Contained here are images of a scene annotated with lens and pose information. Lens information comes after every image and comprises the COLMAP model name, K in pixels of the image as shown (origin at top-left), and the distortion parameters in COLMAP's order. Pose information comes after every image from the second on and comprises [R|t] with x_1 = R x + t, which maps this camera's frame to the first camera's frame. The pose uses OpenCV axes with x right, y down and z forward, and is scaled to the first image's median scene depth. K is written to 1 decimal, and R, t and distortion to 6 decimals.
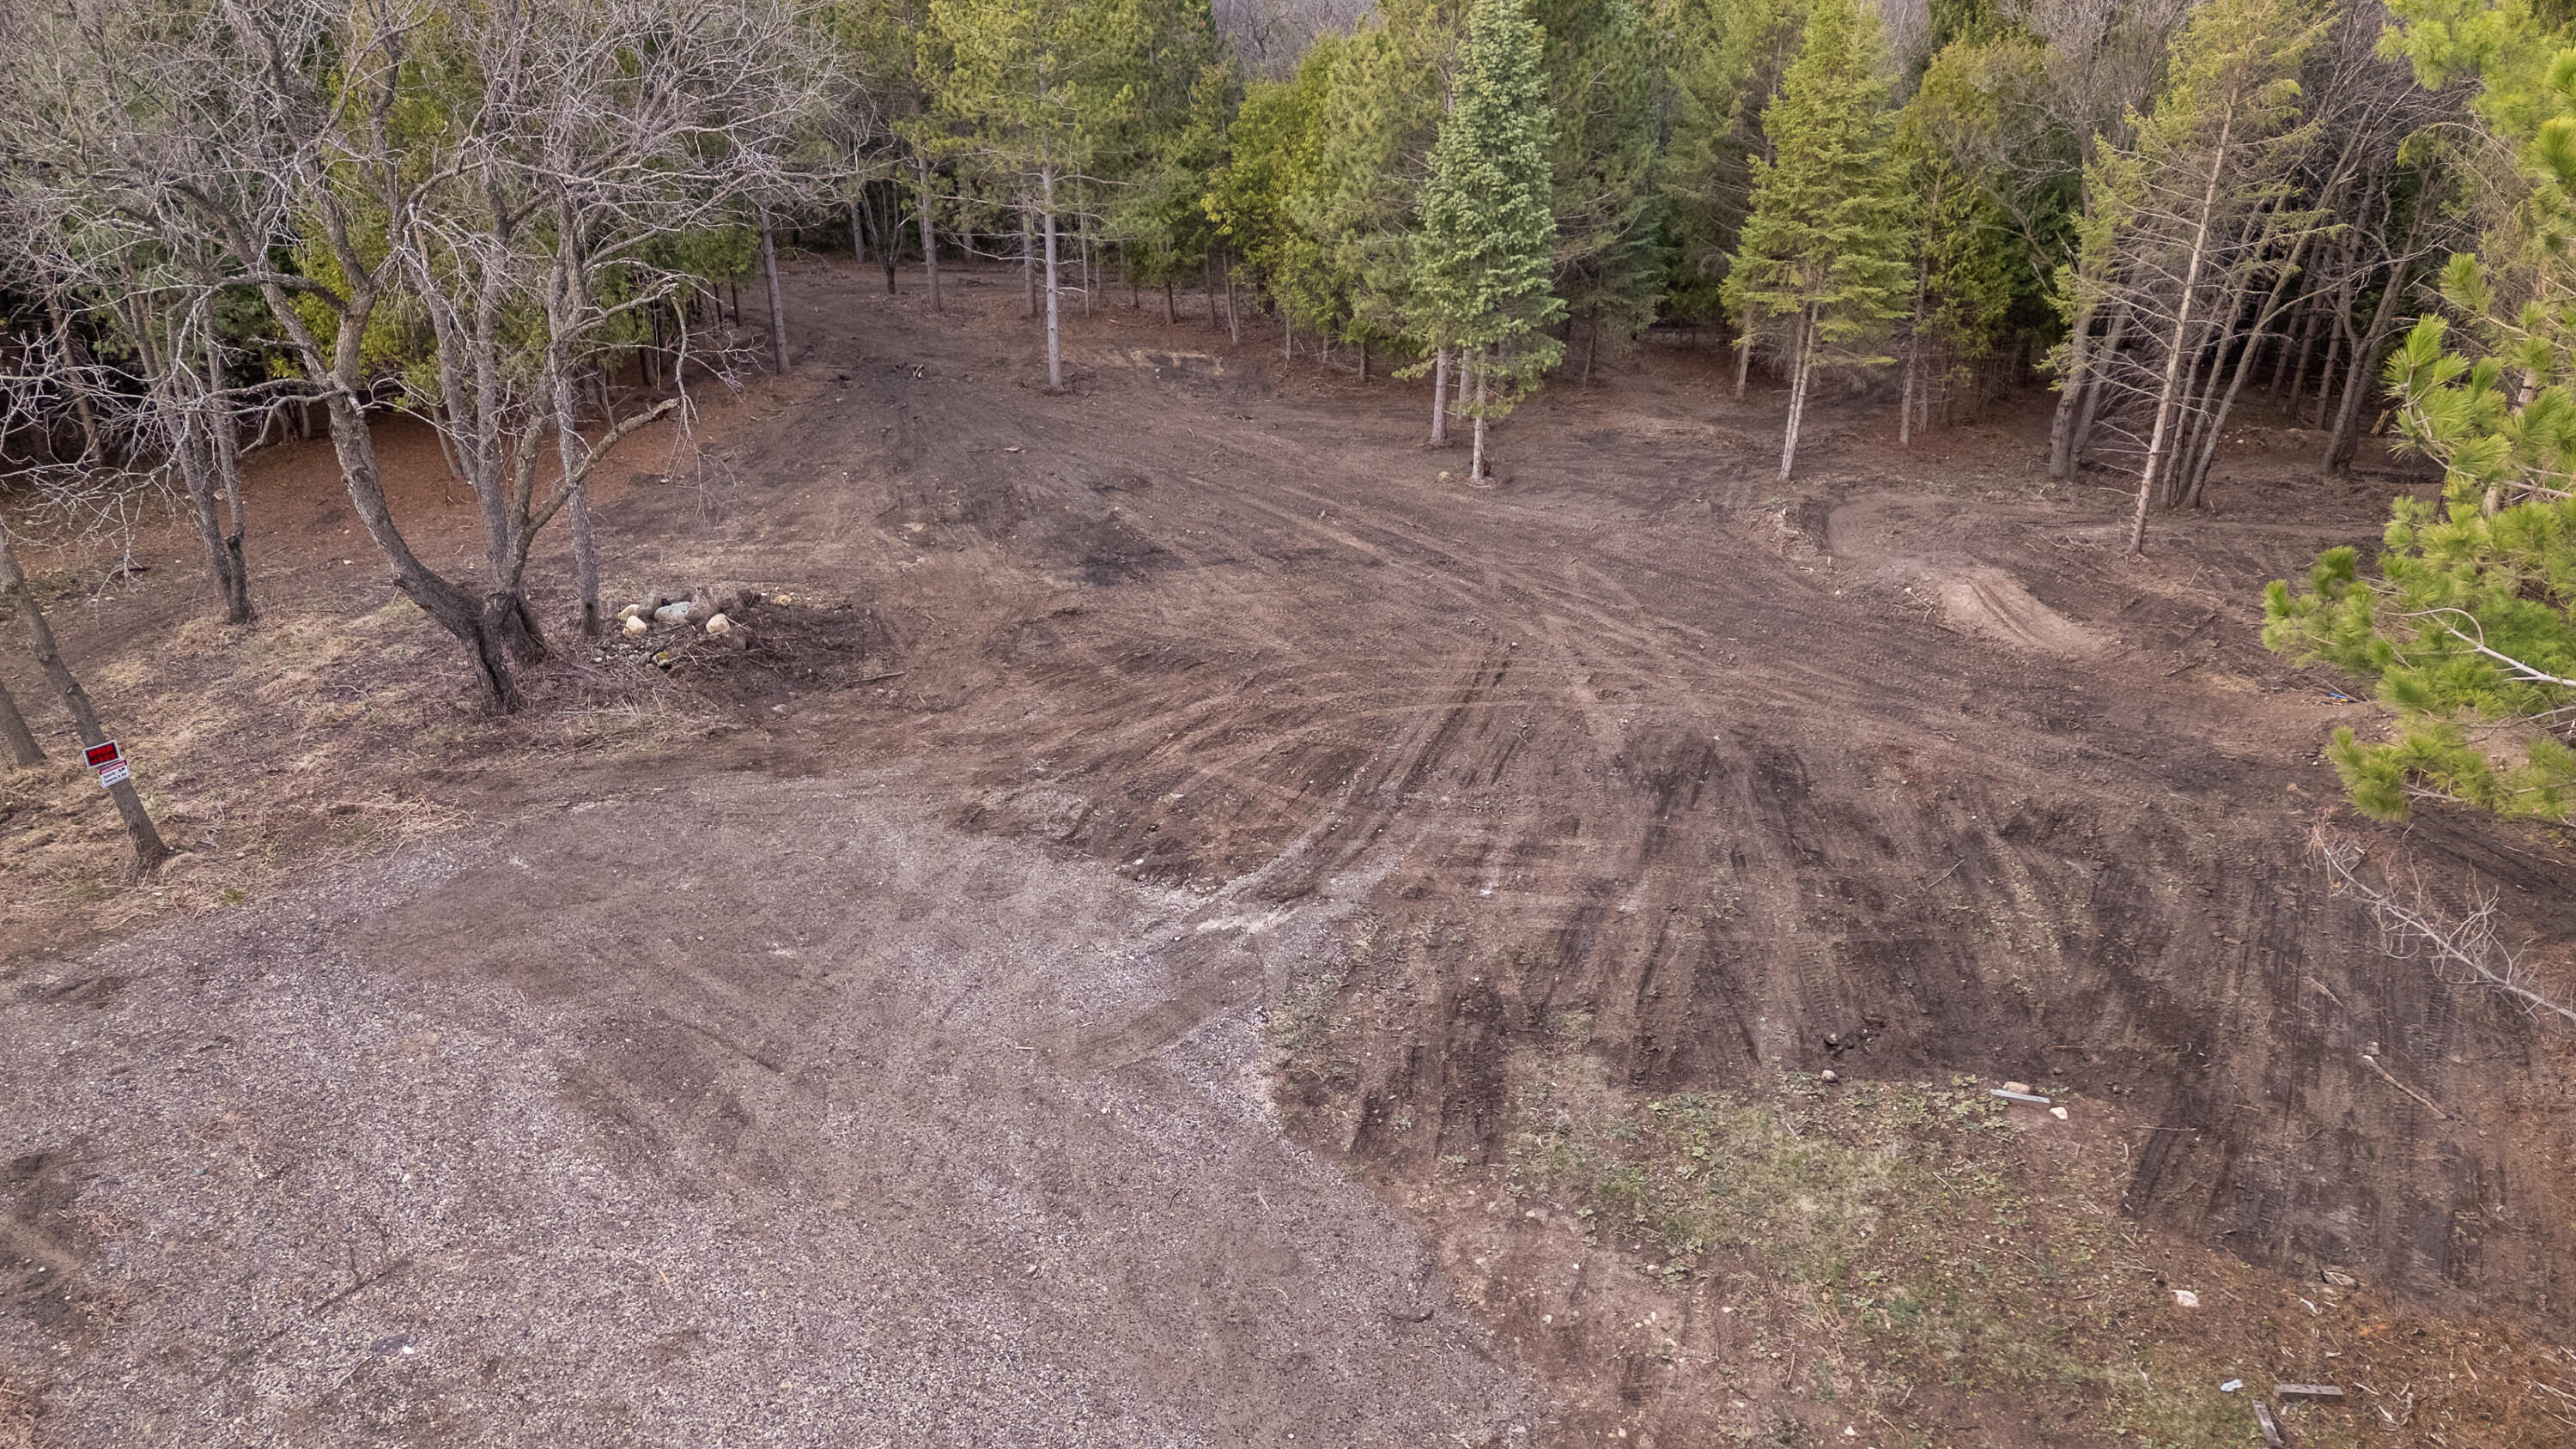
lens RADIAL K [[1873.9, 0, 1274.1], [0, 1873.9, 738.1], [0, 0, 1]] dist [0.057631, -0.055927]
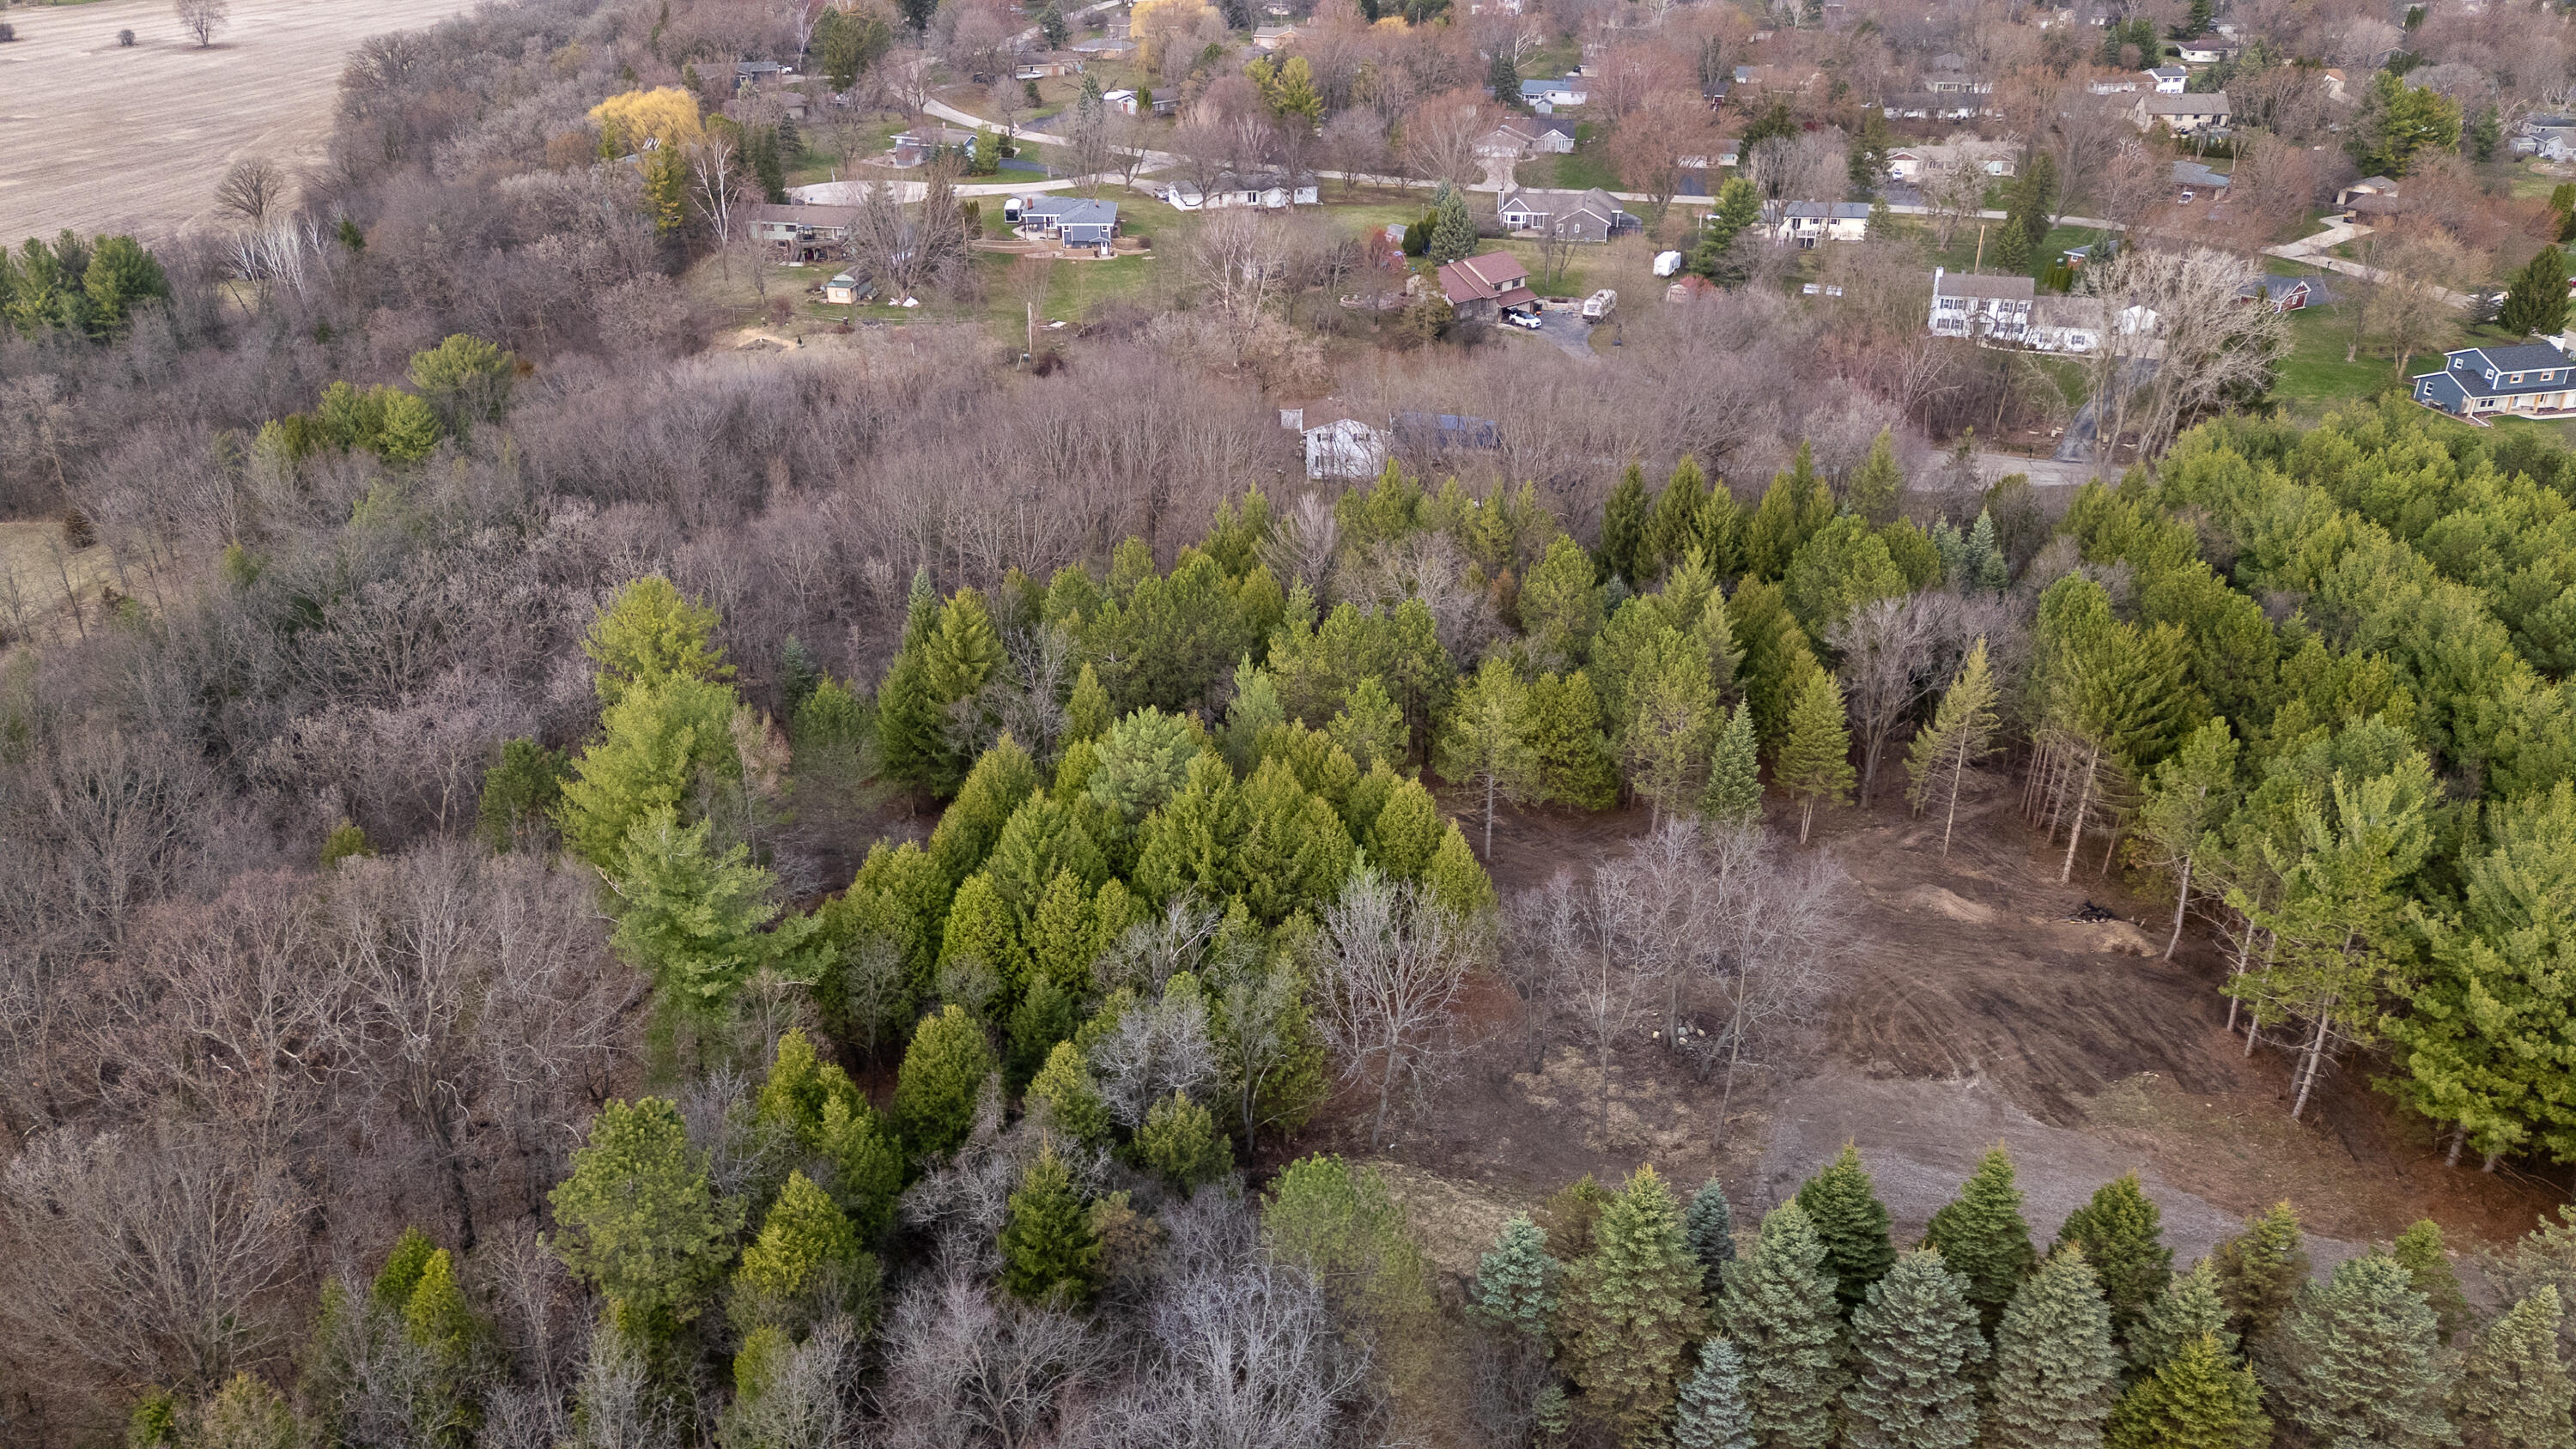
lens RADIAL K [[1873.9, 0, 1284.0], [0, 1873.9, 728.9], [0, 0, 1]] dist [0.057631, -0.055927]
pose [[0.888651, -0.203821, 0.410800, -2.154619], [0.209091, 0.977352, 0.032609, -0.824717], [-0.408143, 0.056917, 0.911142, -1.618268]]
